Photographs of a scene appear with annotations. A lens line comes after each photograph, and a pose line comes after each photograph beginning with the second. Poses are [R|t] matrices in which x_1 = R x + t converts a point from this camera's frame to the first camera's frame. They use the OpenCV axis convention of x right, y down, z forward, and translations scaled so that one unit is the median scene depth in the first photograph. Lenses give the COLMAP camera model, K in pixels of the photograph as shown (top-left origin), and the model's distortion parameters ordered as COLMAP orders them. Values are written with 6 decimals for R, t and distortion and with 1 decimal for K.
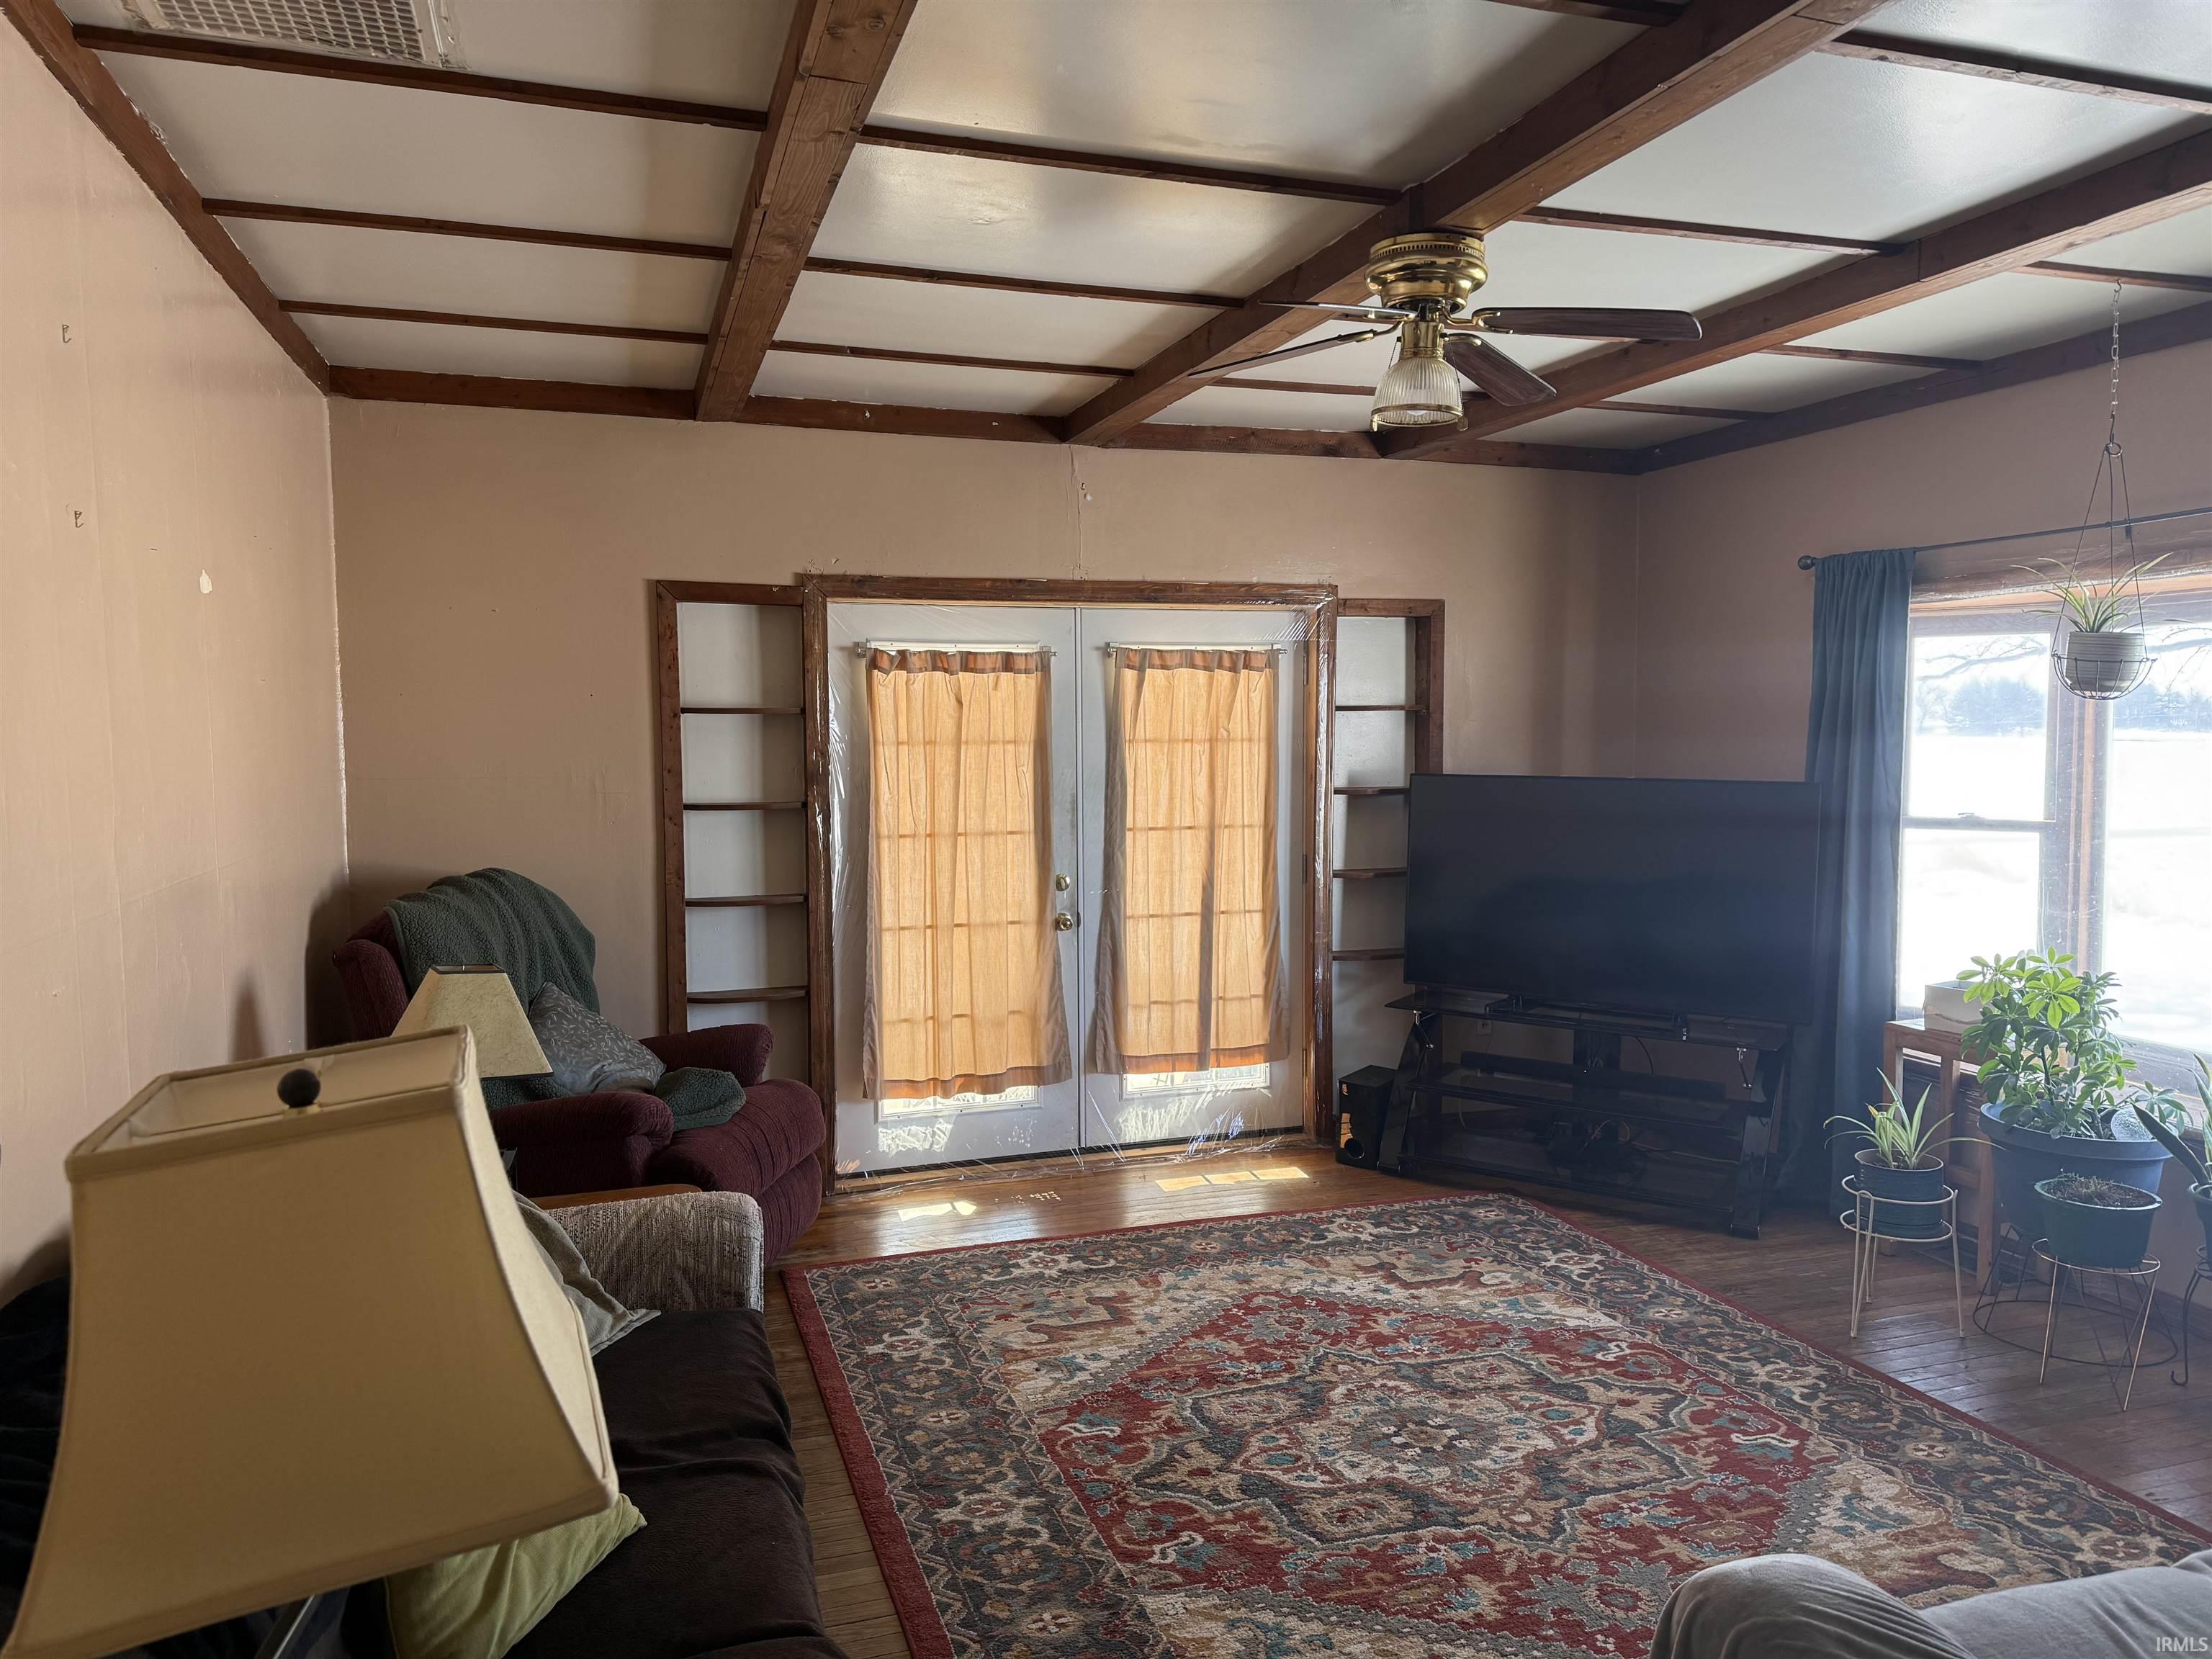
lens RADIAL K [[1542.7, 0, 1112.3], [0, 1542.7, 852.5], [0, 0, 1]] dist [0.169258, -0.309453]
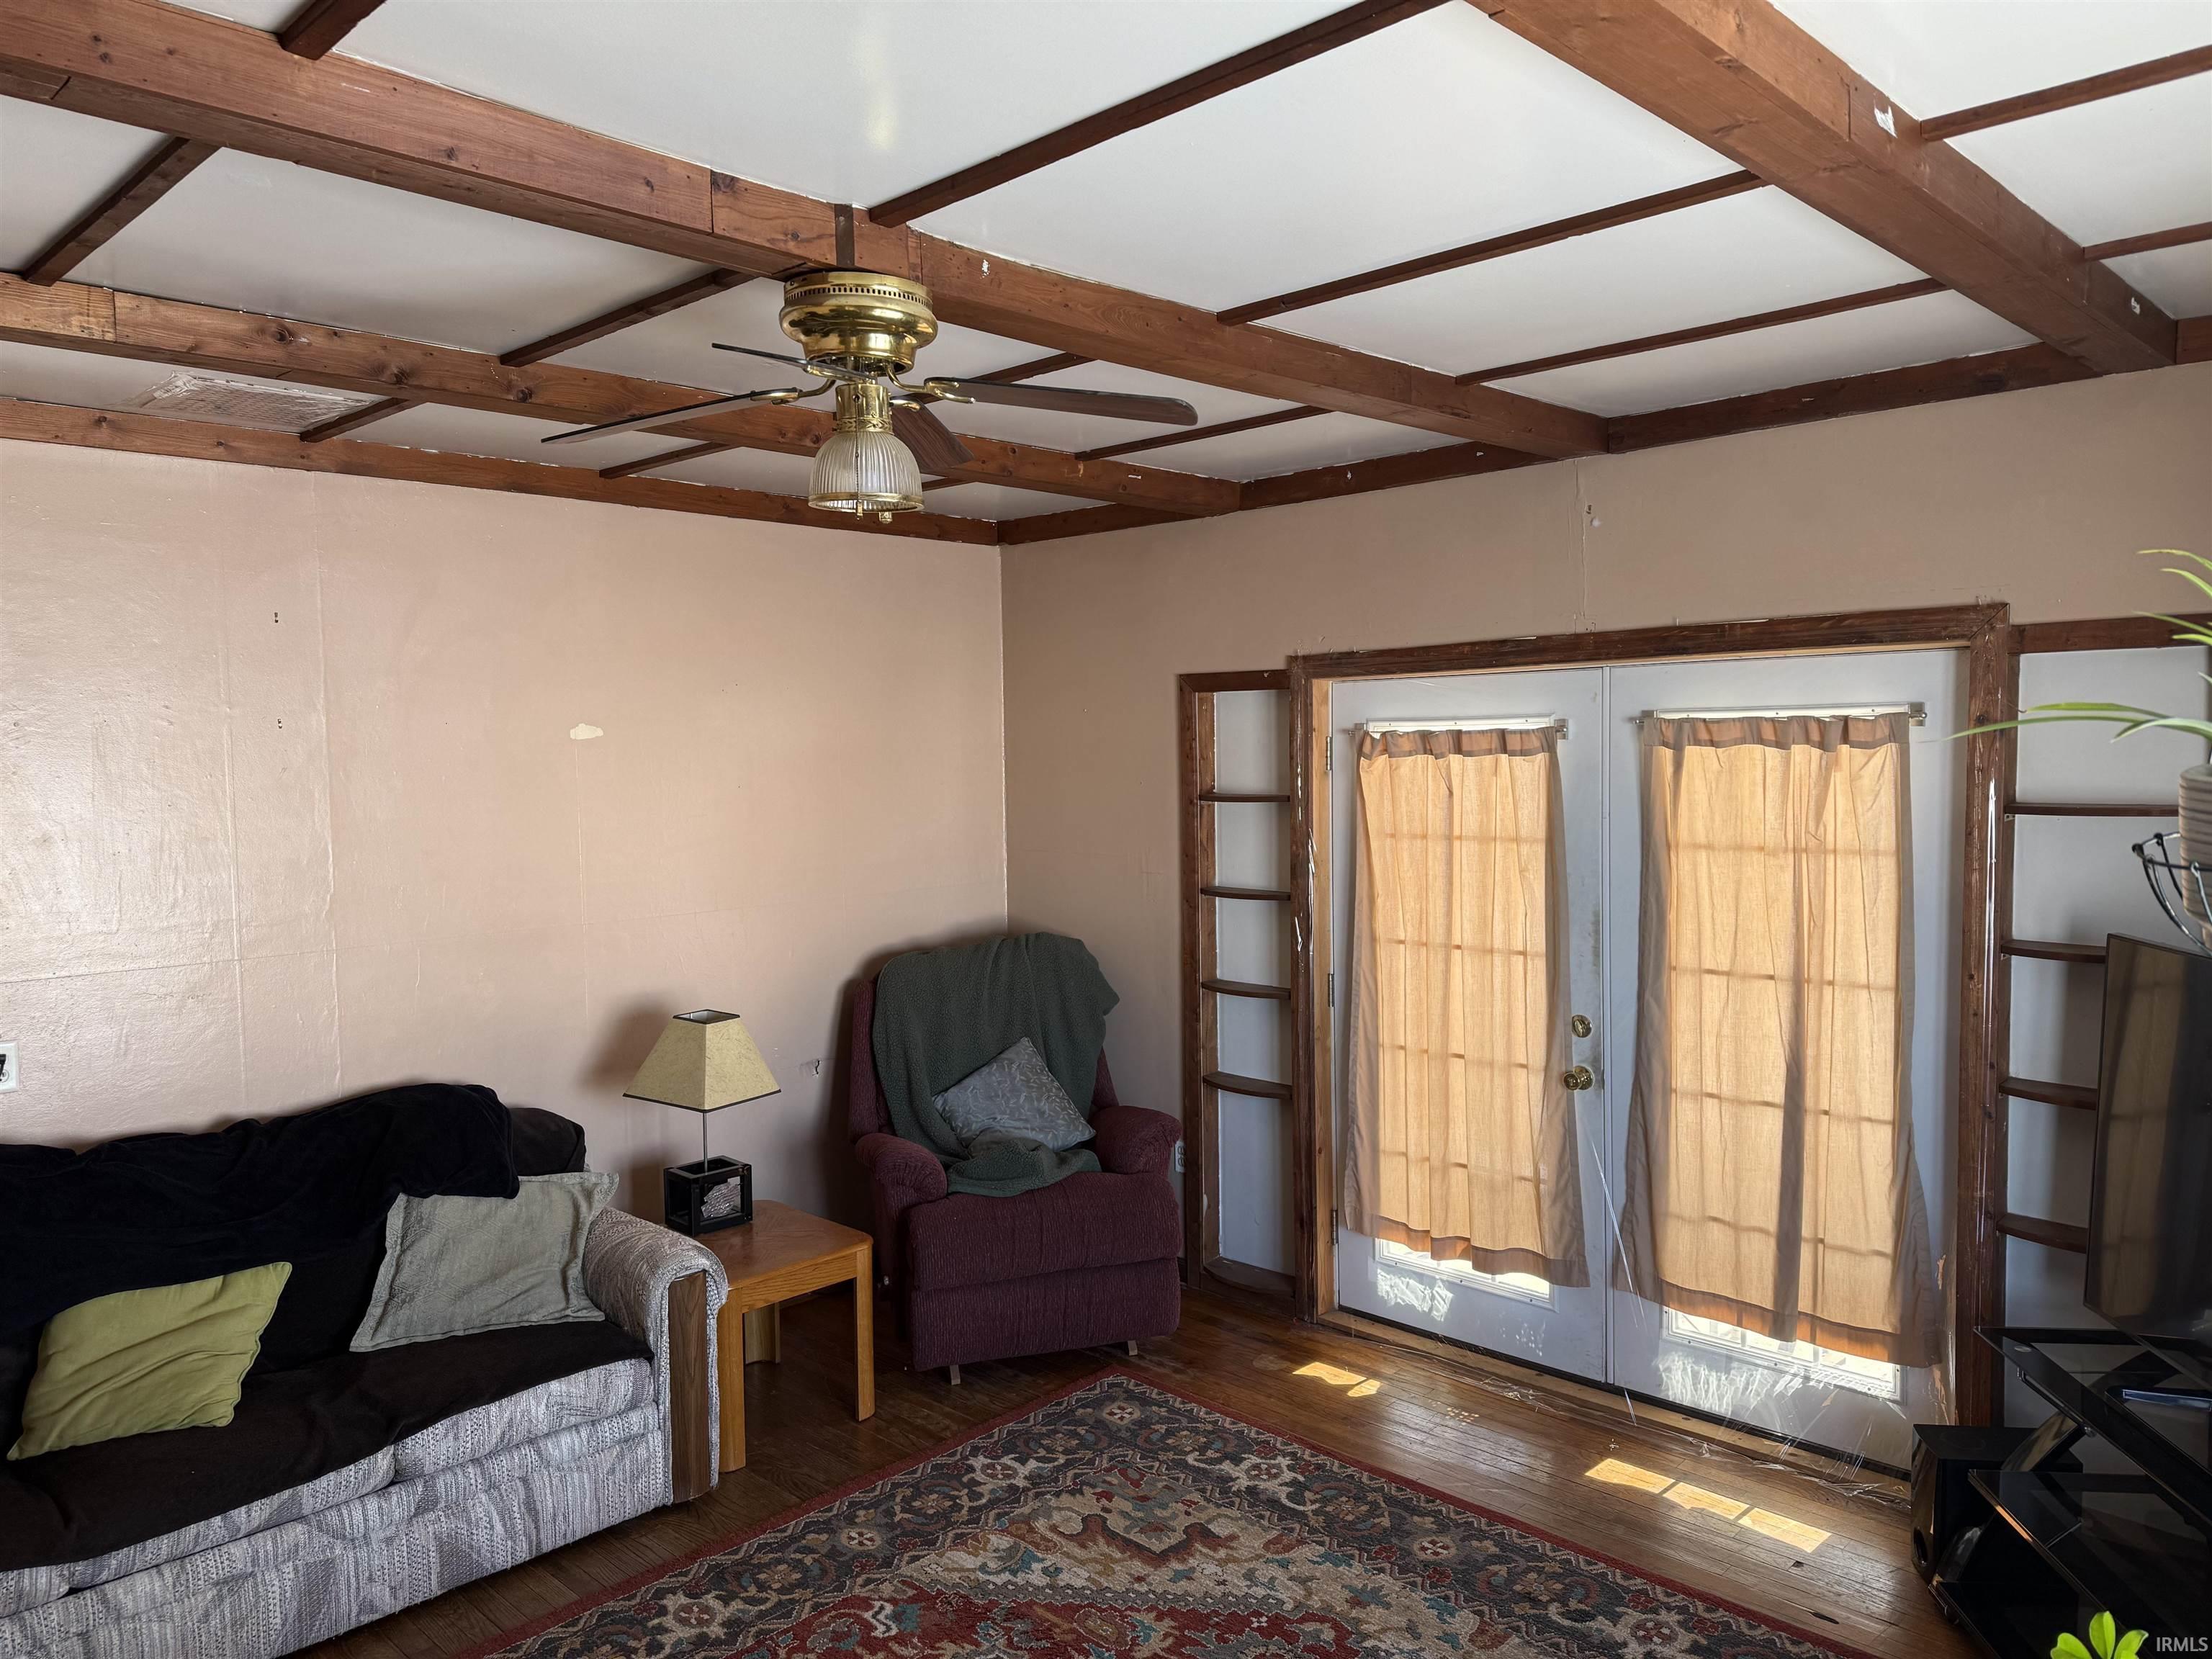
lens RADIAL K [[1567.2, 0, 1106.0], [0, 1567.2, 829.5], [0, 0, 1]] dist [0.110778, -0.167934]
pose [[0.446135, 0.048646, -0.893643, 0.575274], [-0.059144, 0.997941, 0.024797, -0.085576], [0.893009, 0.041791, 0.448094, 0.450582]]
